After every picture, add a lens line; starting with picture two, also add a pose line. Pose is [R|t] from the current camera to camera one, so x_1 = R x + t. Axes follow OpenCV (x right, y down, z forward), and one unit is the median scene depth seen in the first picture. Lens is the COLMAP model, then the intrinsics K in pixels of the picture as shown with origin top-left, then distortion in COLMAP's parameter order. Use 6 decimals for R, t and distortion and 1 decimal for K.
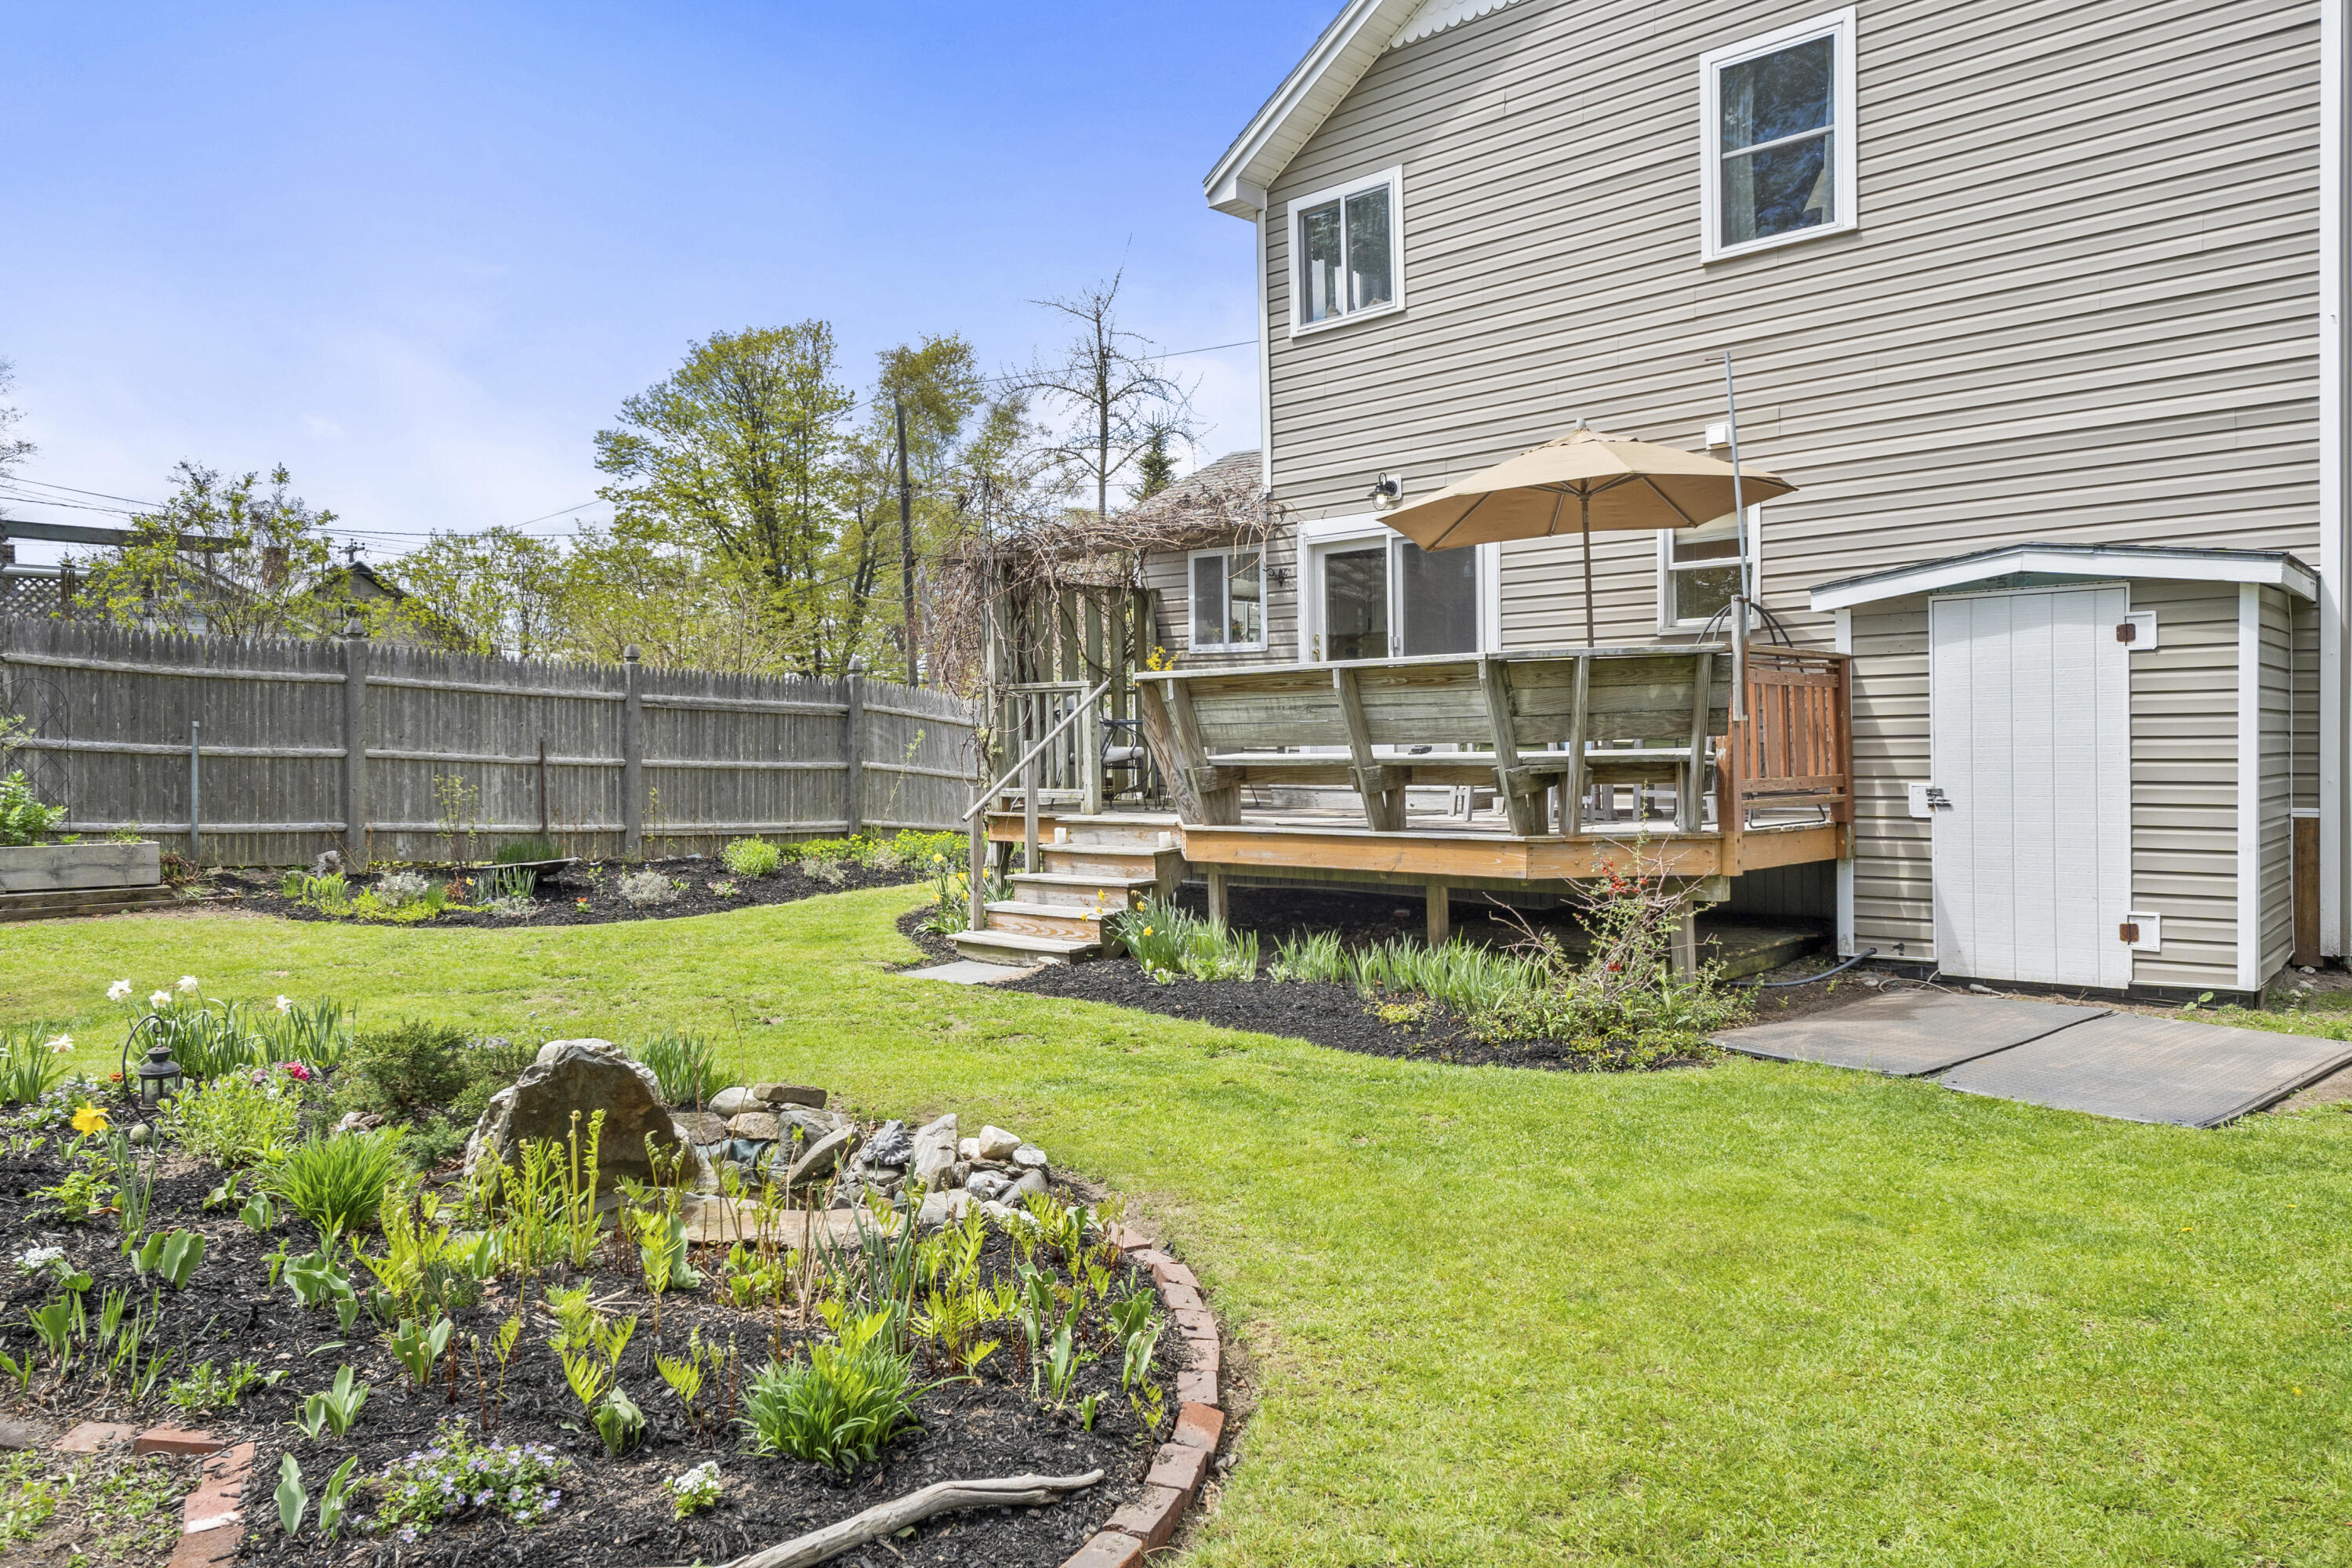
lens RADIAL K [[1645.7, 0, 1165.7], [0, 1645.7, 782.1], [0, 0, 1]] dist [-0.005475, -0.001333]
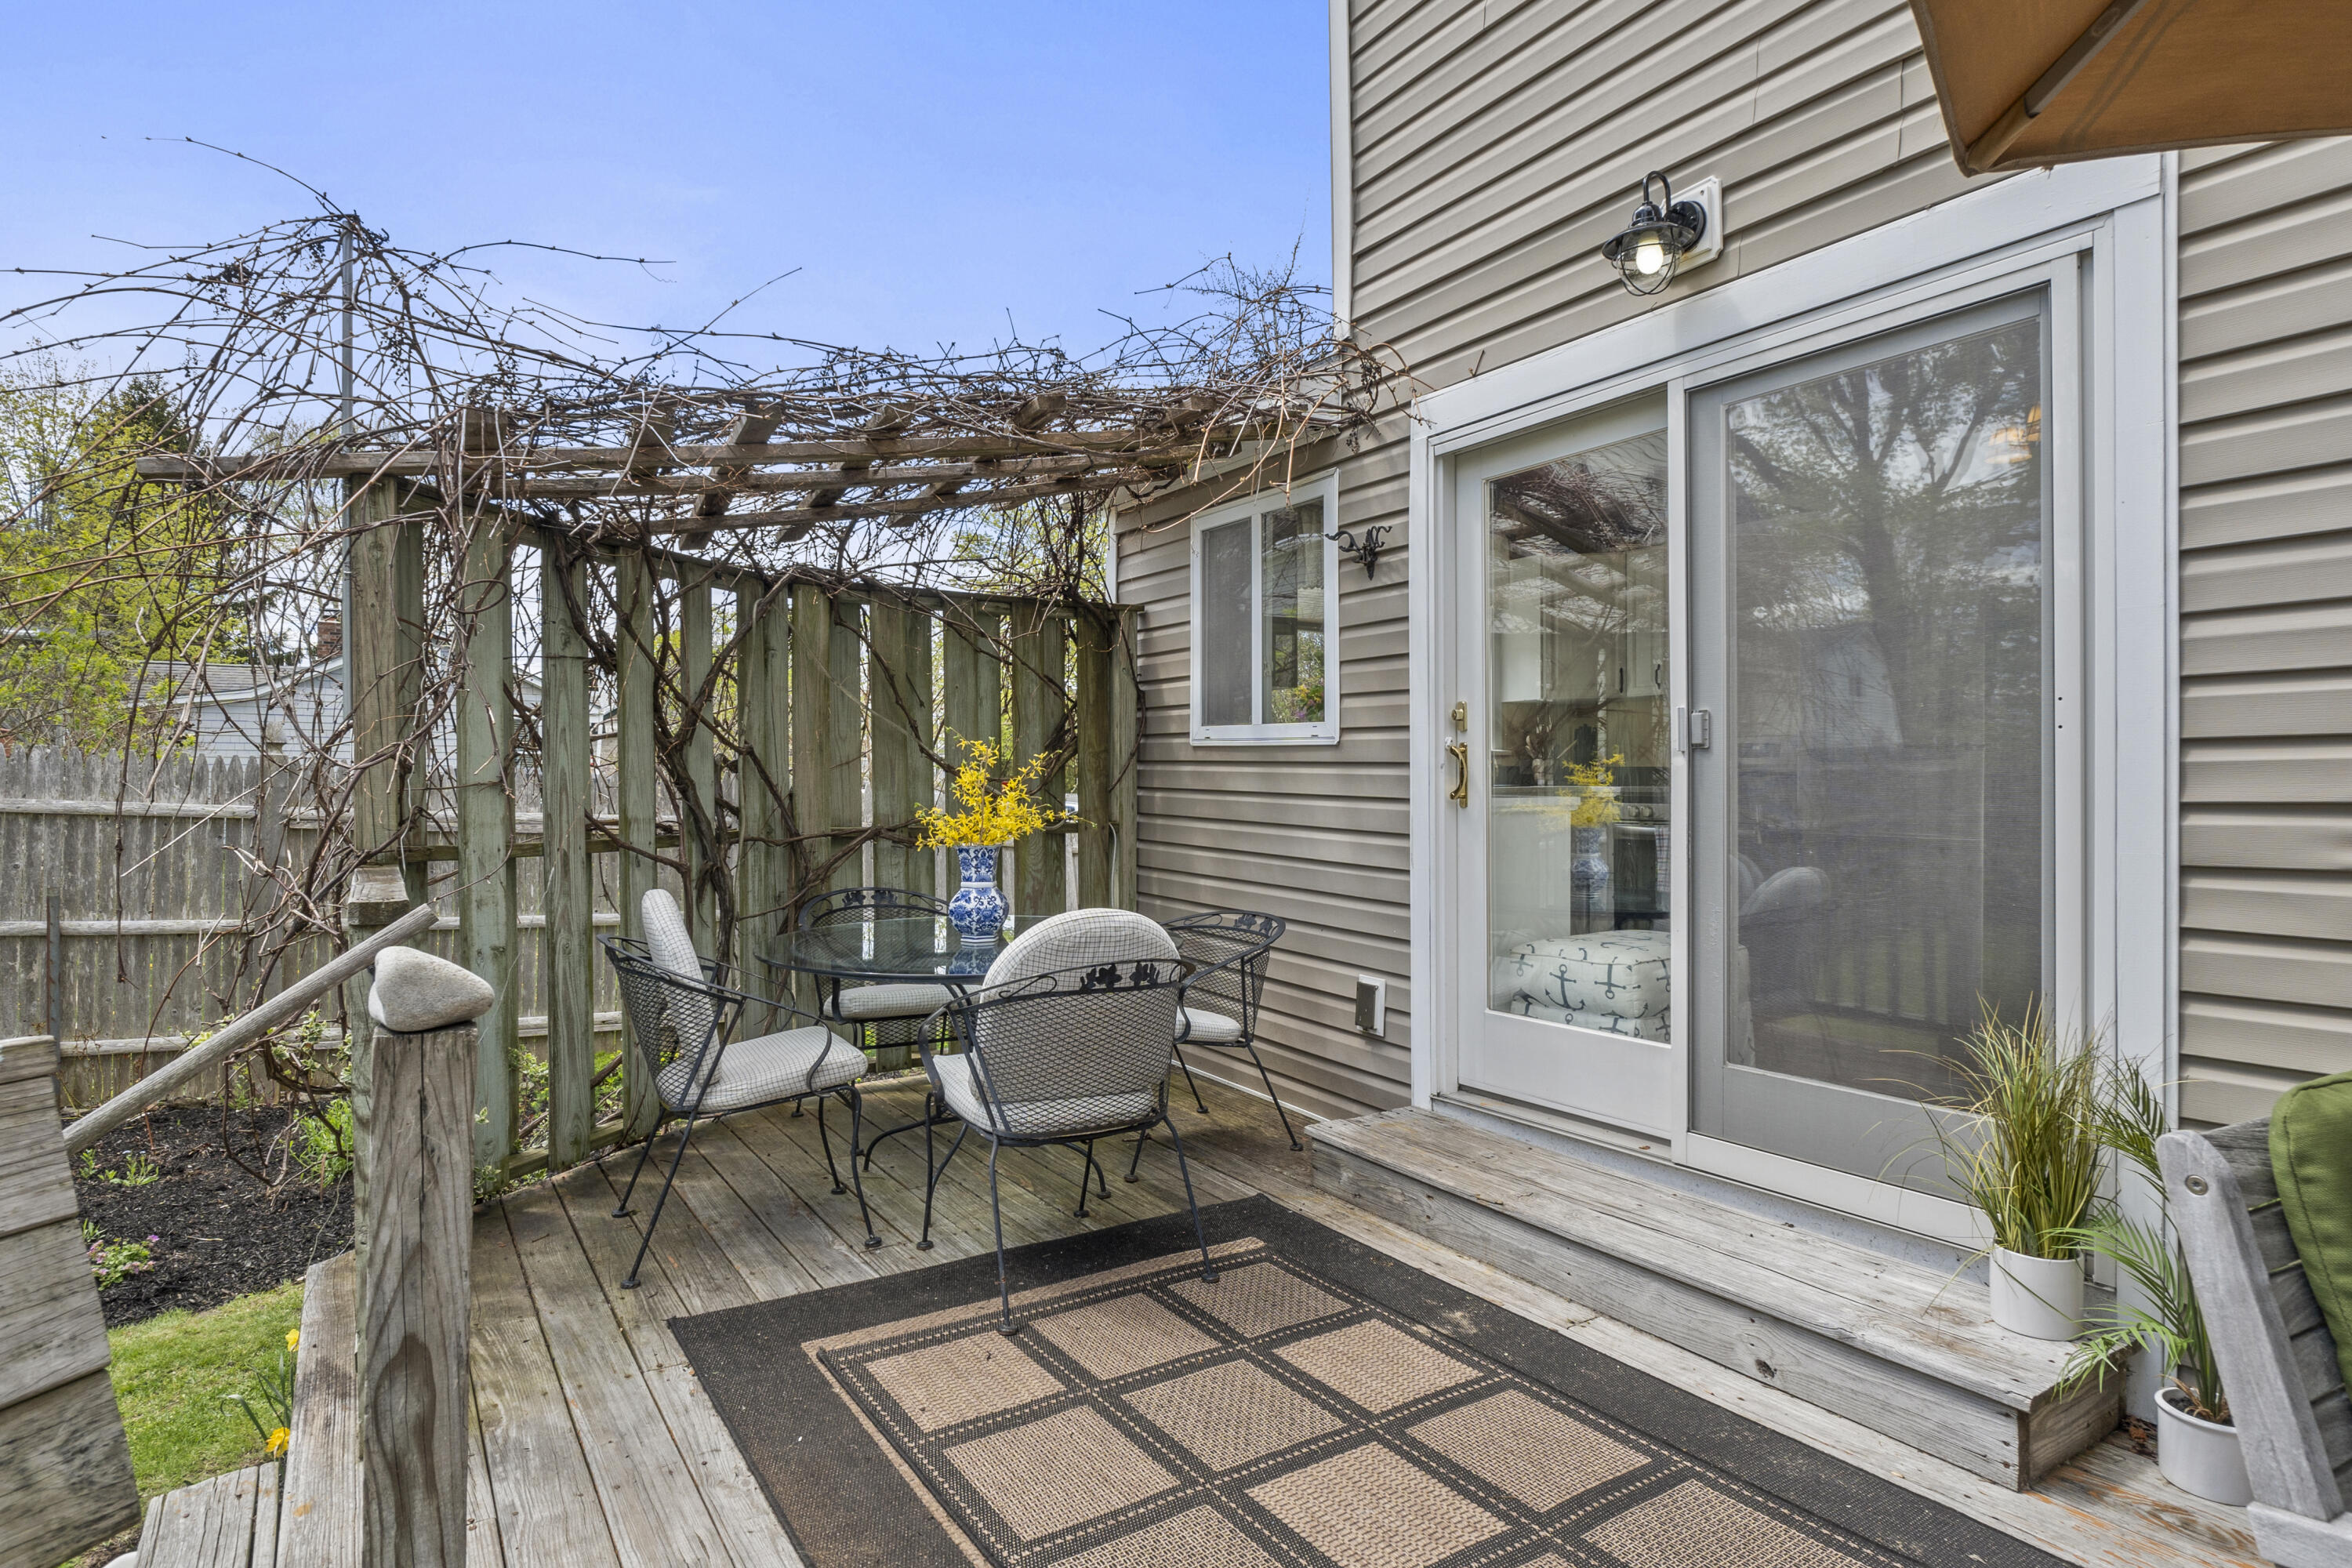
lens RADIAL K [[1249.5, 0, 1176.0], [0, 1249.5, 784.0], [0, 0, 1]] dist [-0.001321, -0.000837]
pose [[0.973852, 0.012905, -0.226818, 0.095141], [-0.017794, 0.999651, -0.019524, -0.066382], [0.226487, 0.023049, 0.973742, 0.728948]]
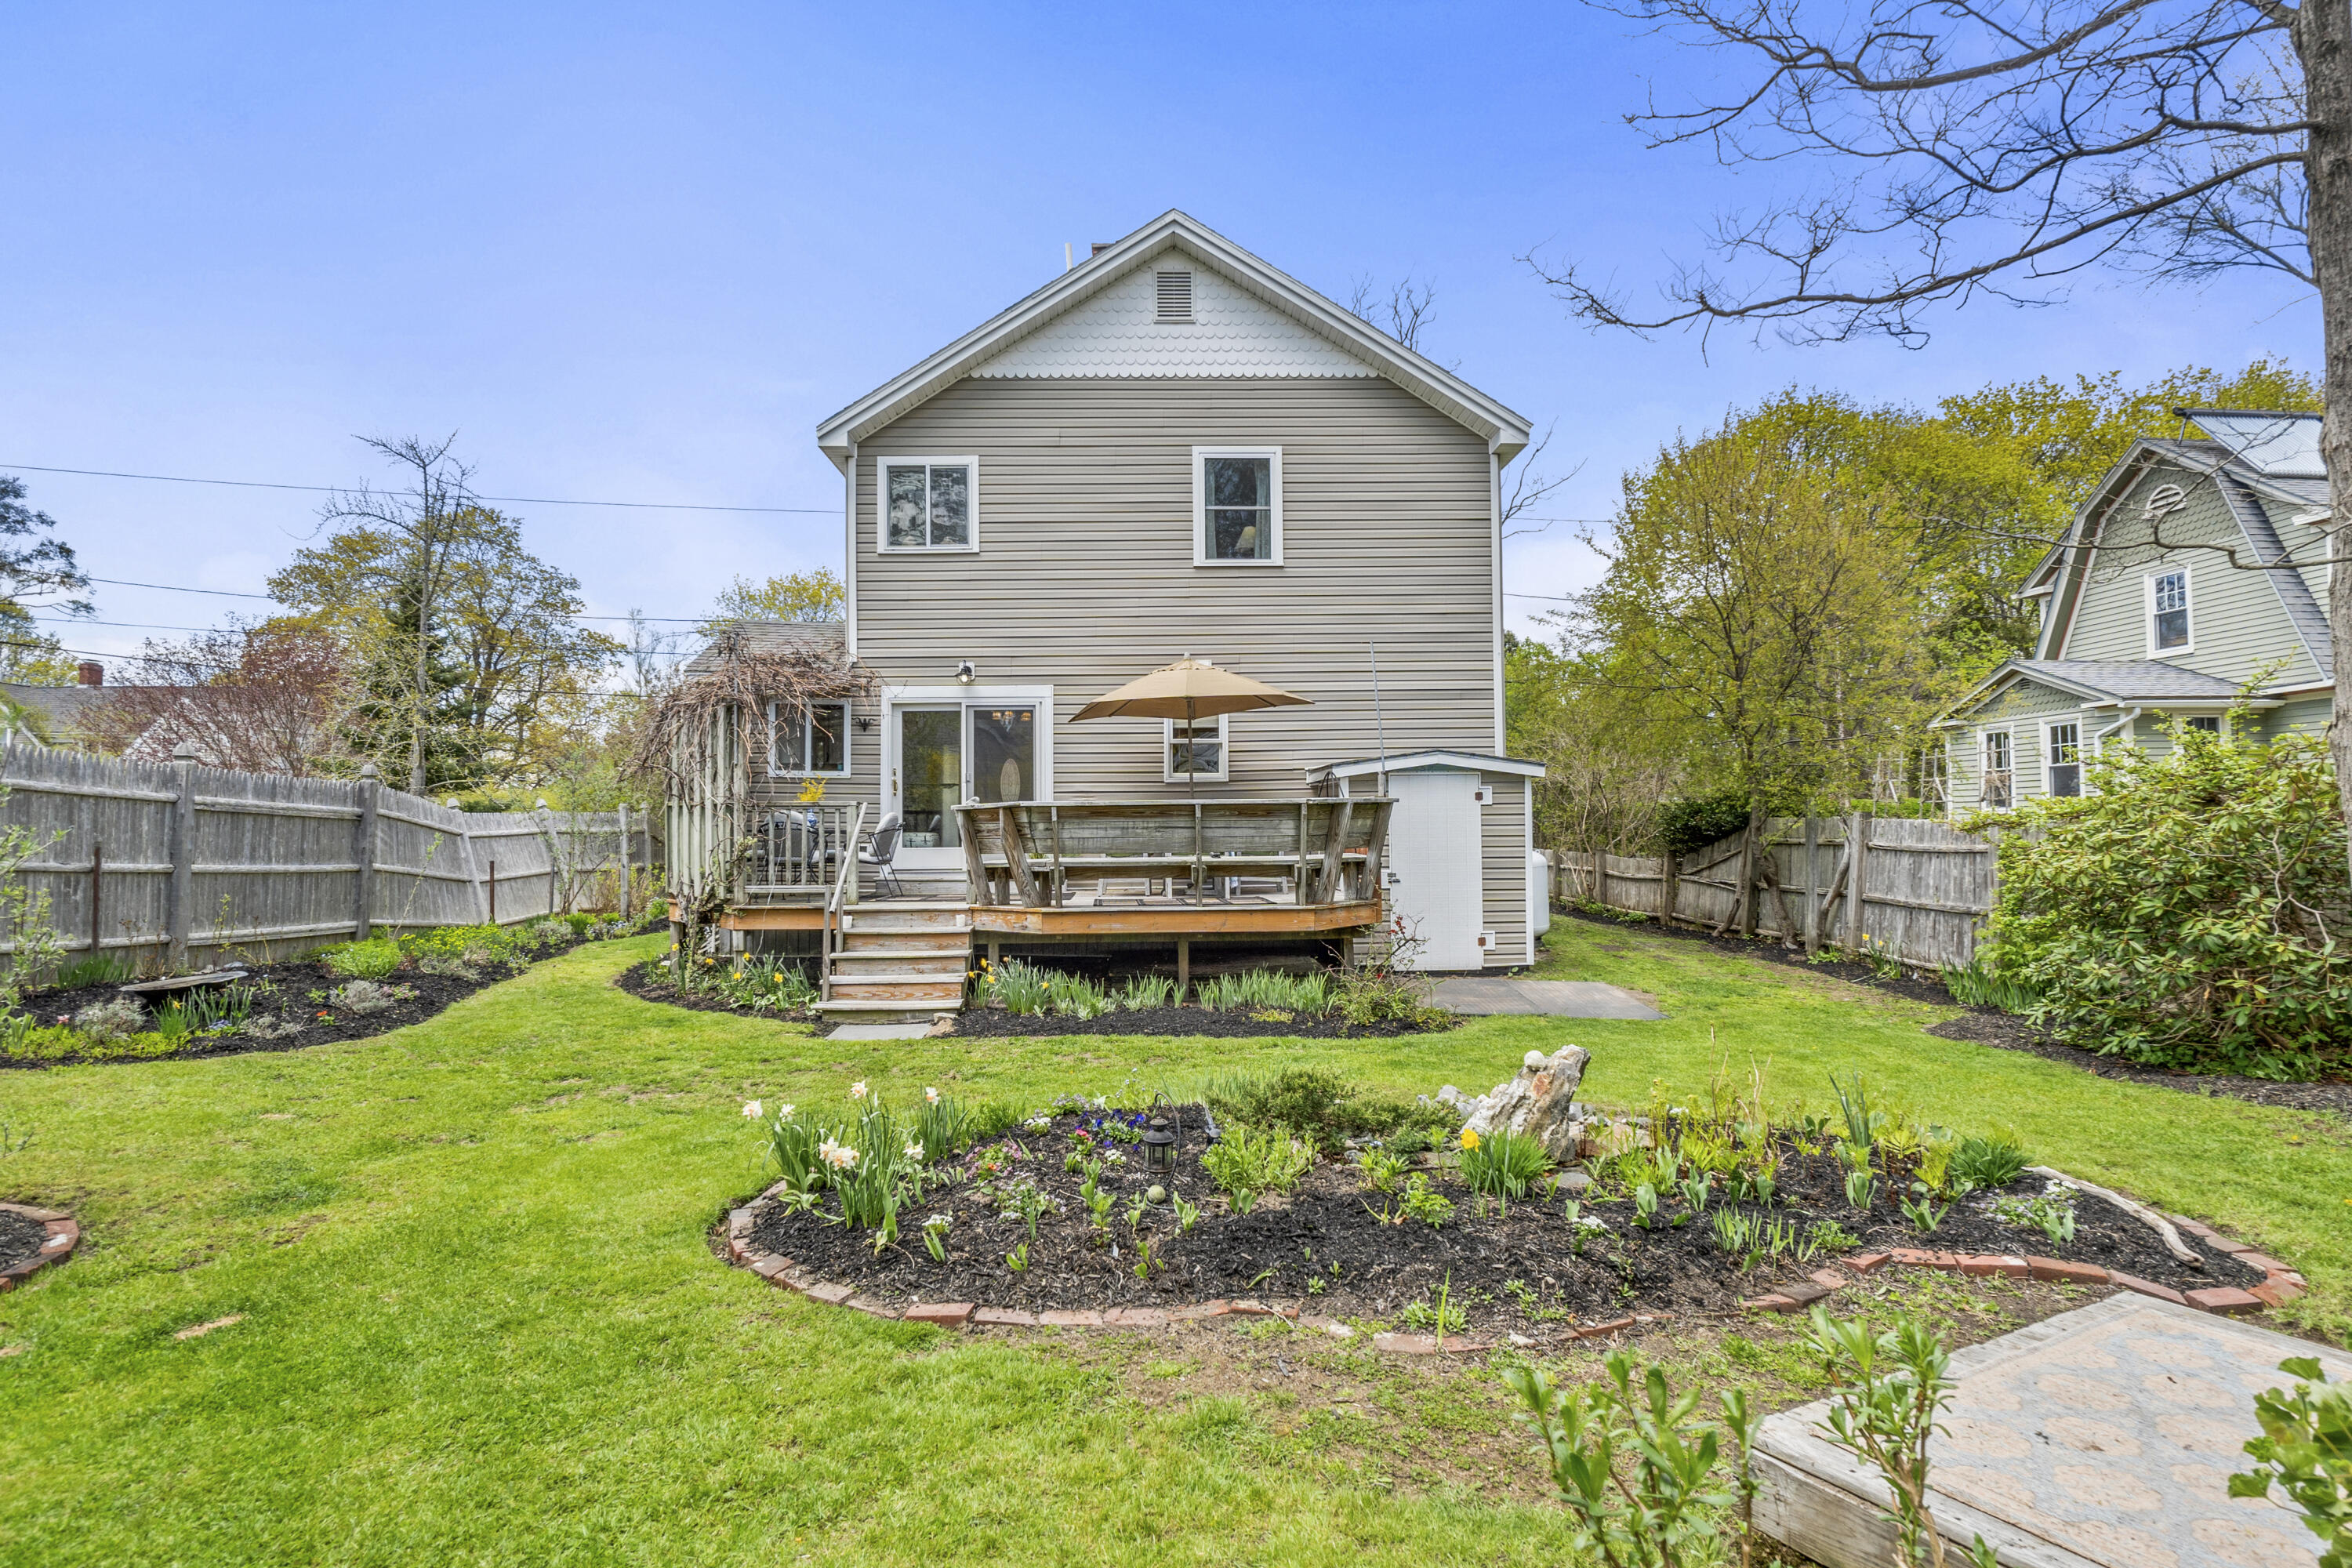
lens RADIAL K [[1188.4, 0, 1174.8], [0, 1188.4, 776.9], [0, 0, 1]] dist [-0.010990, 0.000080]
pose [[0.698084, 0.038644, 0.714973, -0.464967], [0.014042, 0.997612, -0.067631, -0.011784], [-0.715879, 0.057252, 0.695874, 0.140464]]
